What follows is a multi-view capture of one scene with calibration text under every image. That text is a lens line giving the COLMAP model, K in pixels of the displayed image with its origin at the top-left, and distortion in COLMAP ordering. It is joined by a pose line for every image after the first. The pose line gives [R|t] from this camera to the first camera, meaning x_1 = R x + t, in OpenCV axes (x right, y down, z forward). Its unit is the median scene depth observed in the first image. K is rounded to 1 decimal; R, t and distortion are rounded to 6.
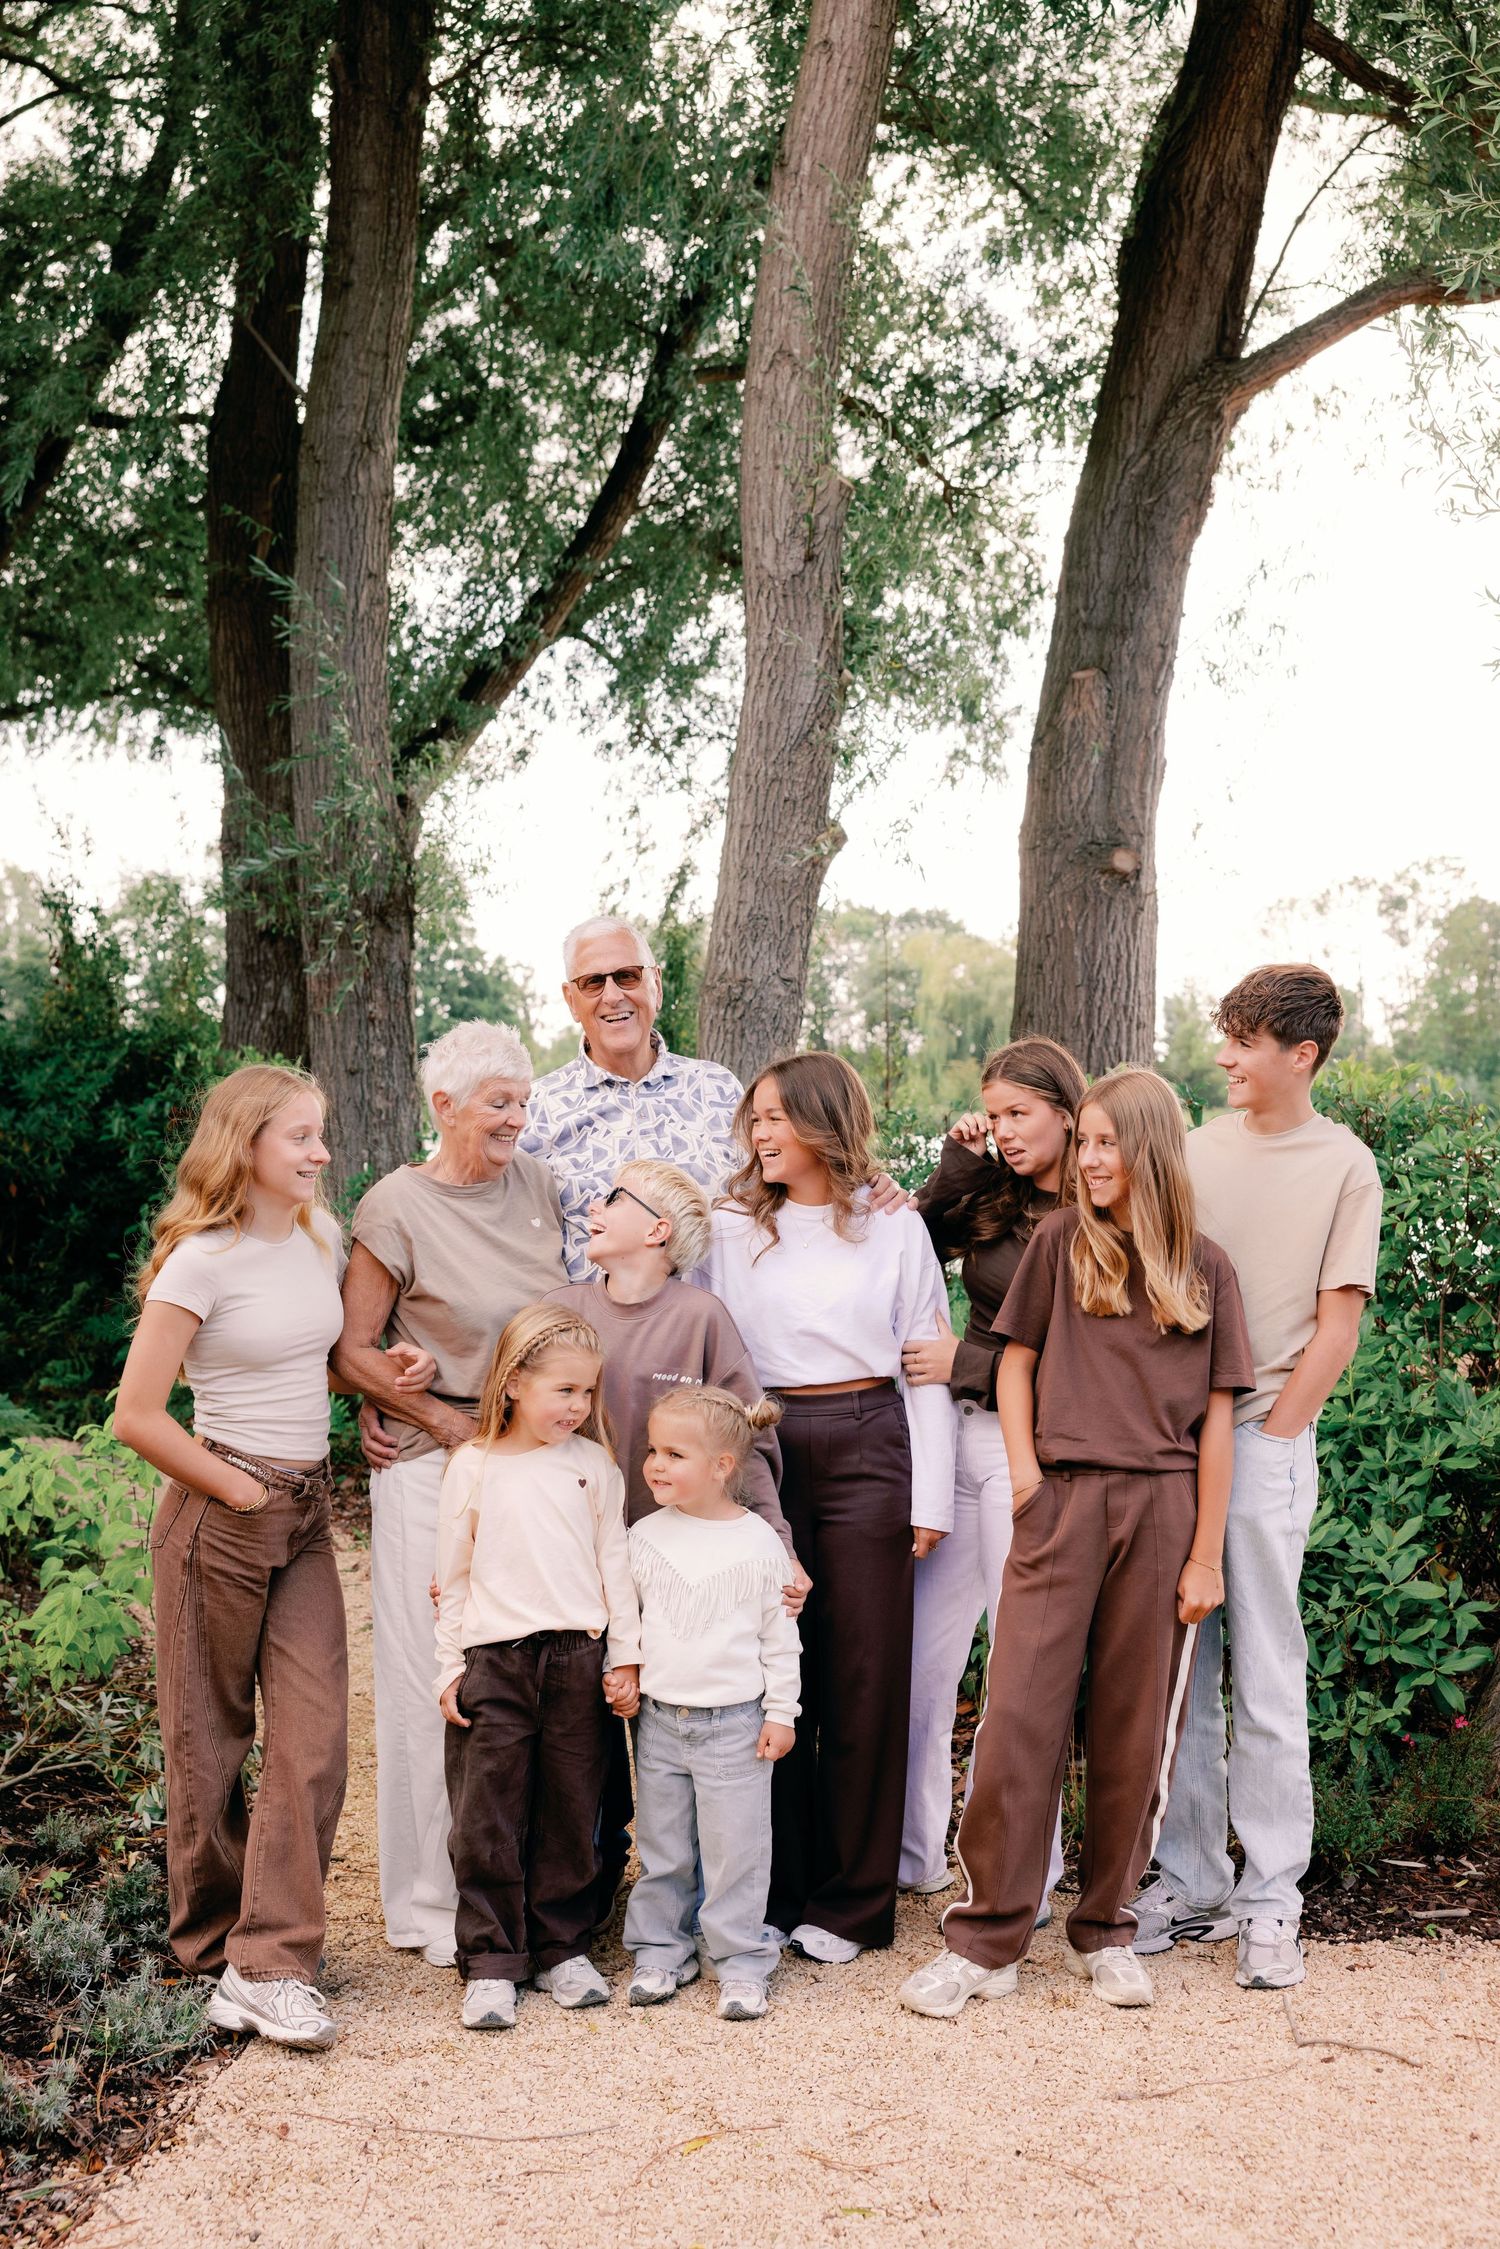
lens RADIAL K [[2522.8, 0, 750.0], [0, 2522.8, 1124.5], [0, 0, 1]] dist [0.010046, 0.014782]
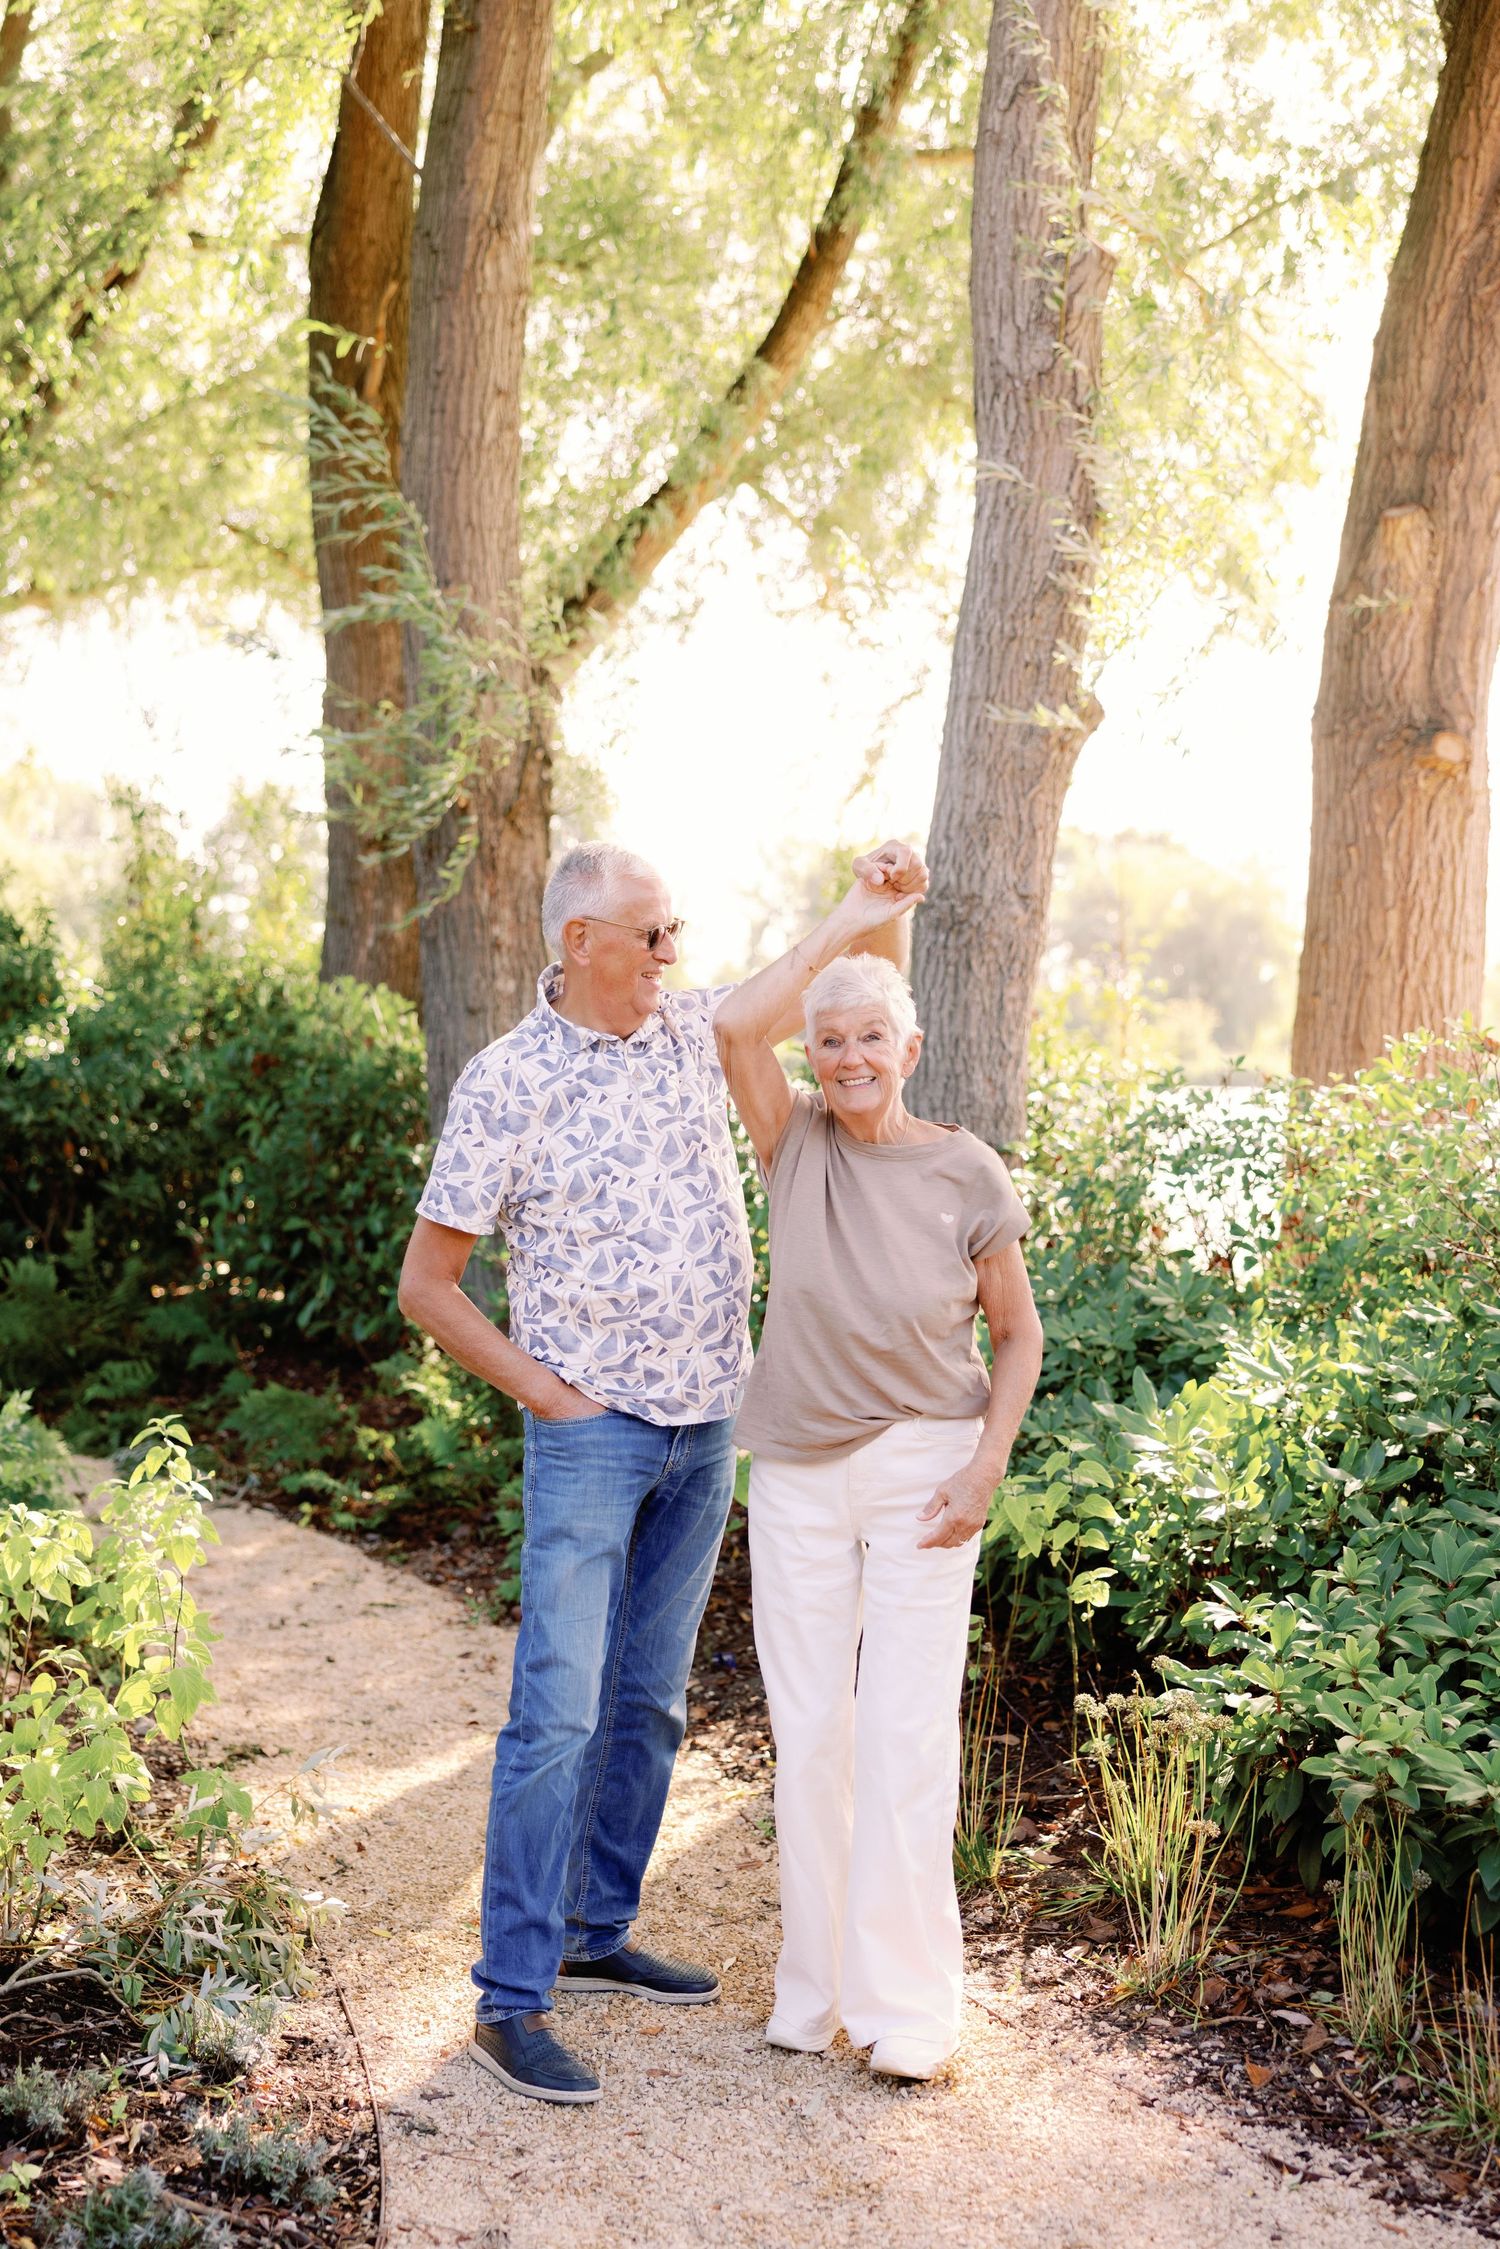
lens RADIAL K [[2846.9, 0, 707.6], [0, 2846.9, 1092.3], [0, 0, 1]] dist [-0.000004, 0.013660]
pose [[0.996876, 0.009435, -0.078413, -0.011292], [-0.008772, 0.999923, 0.008800, -0.003491], [0.078490, -0.008085, 0.996882, 0.098033]]
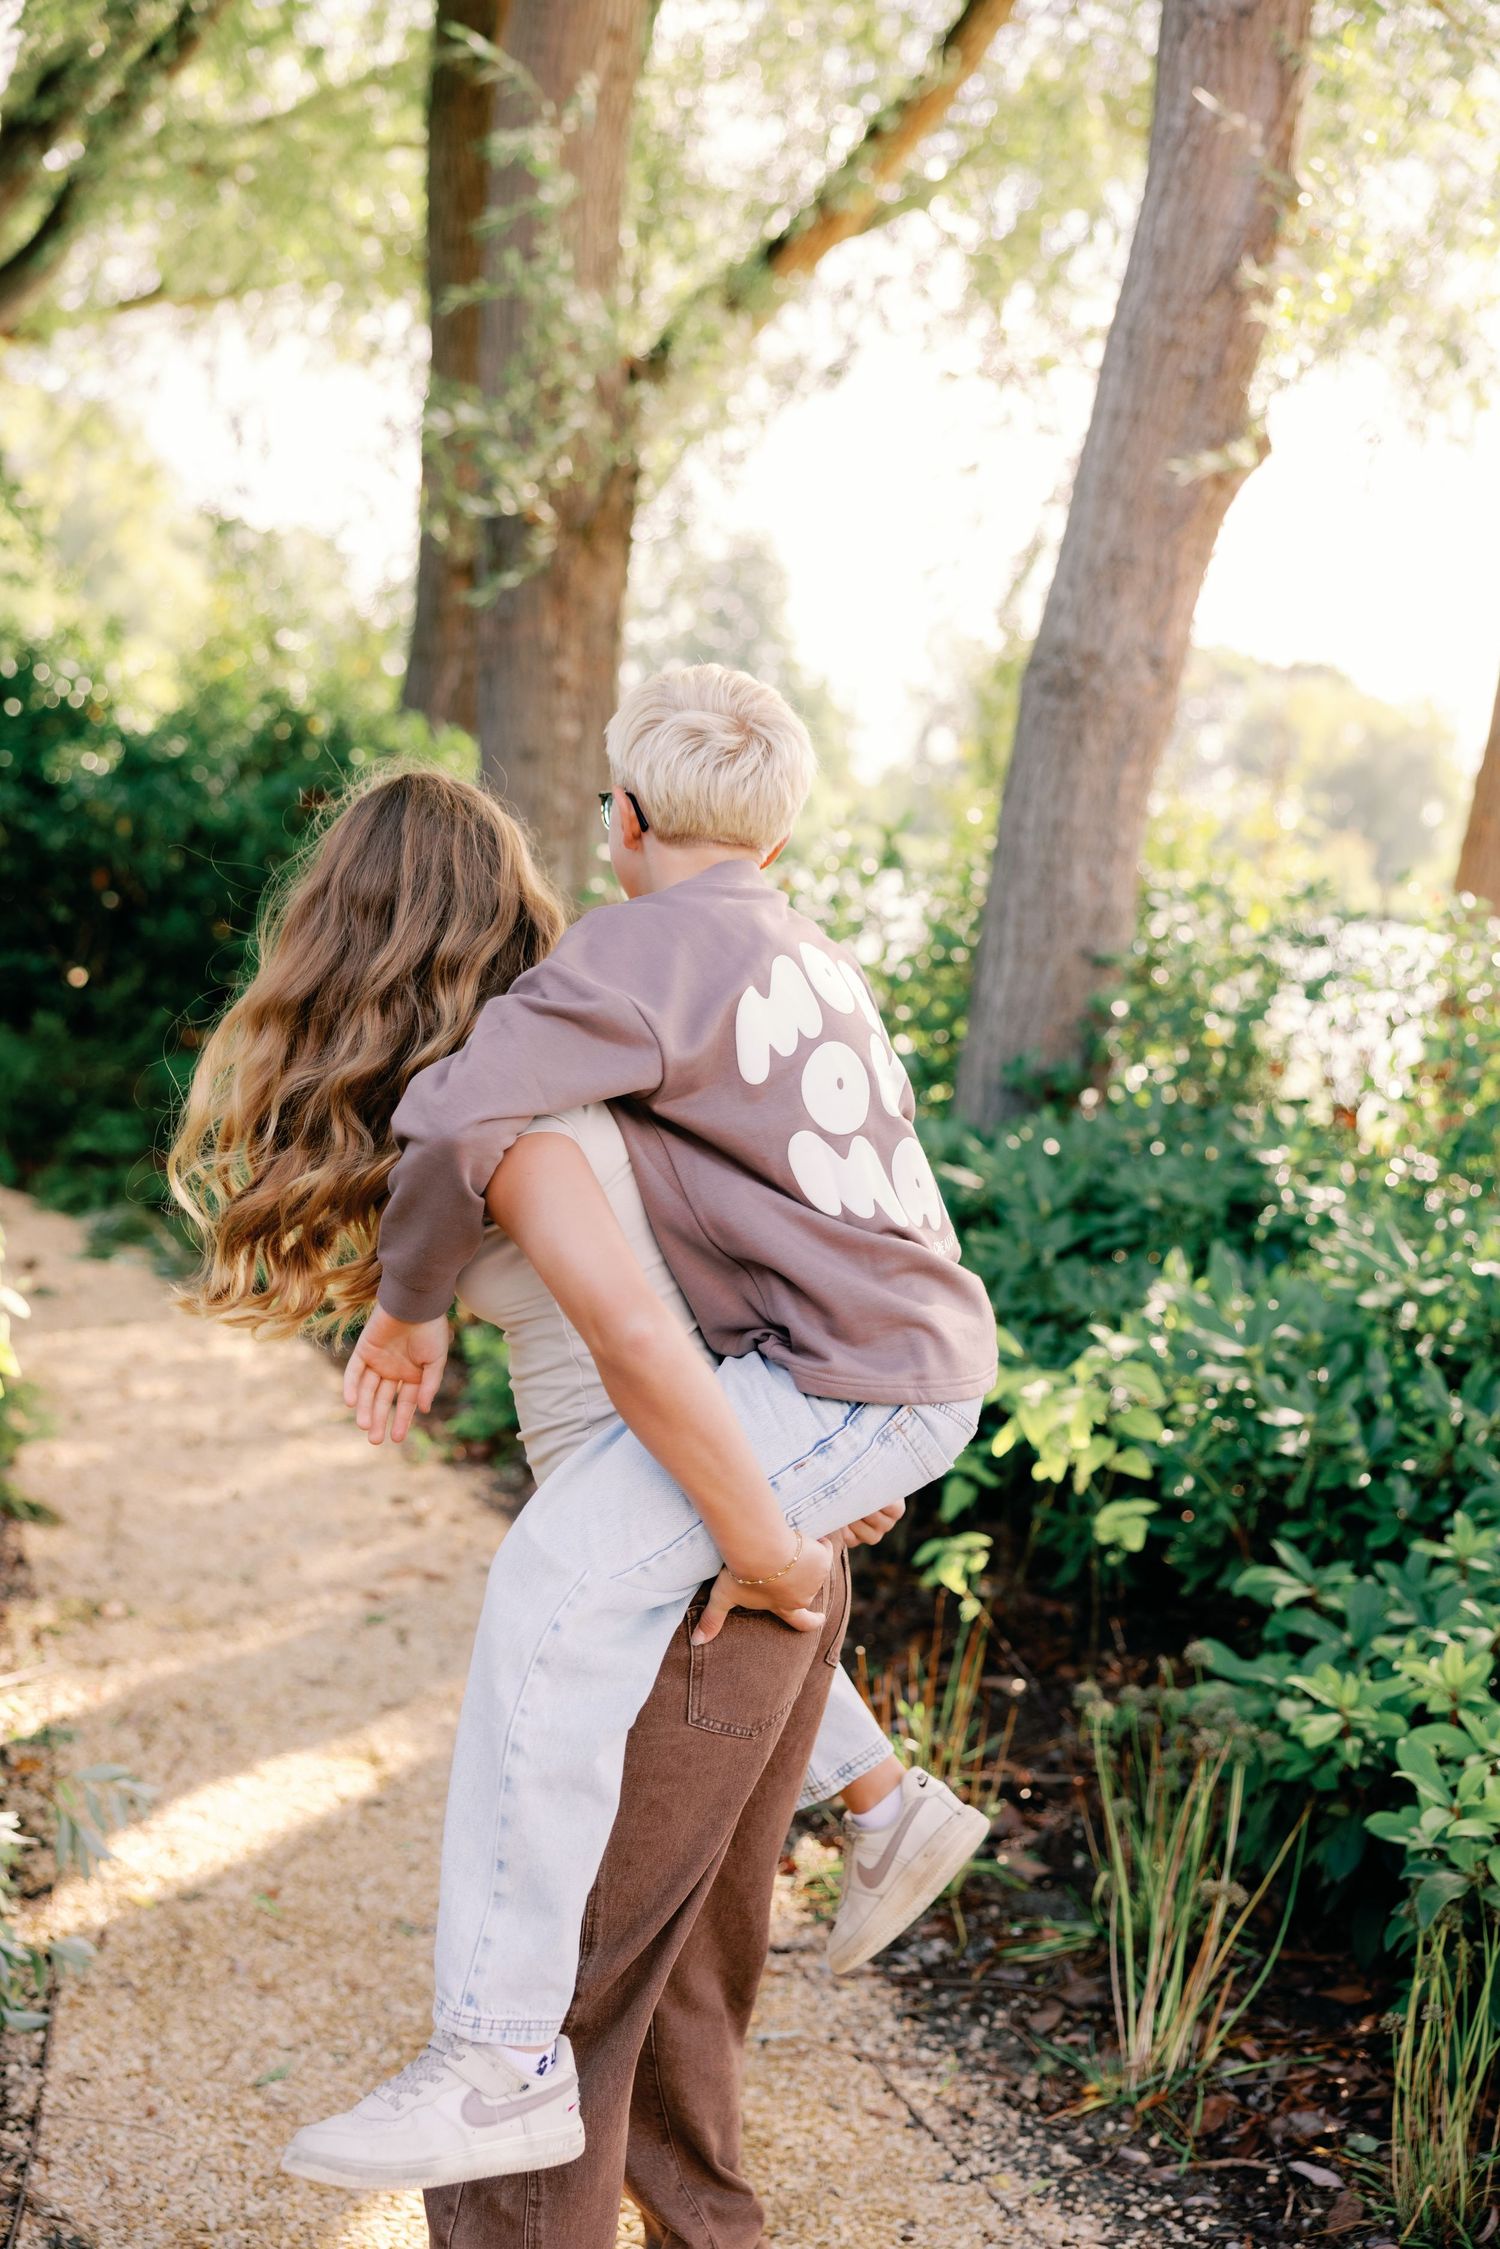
lens RADIAL K [[2784.2, 0, 744.5], [0, 2784.2, 1159.8], [0, 0, 1]] dist [-0.008774, 0.014766]
pose [[0.988214, 0.103861, -0.112453, 0.002622], [-0.091646, 0.989826, 0.108834, 0.000987], [0.122612, -0.097246, 0.987679, 0.214777]]
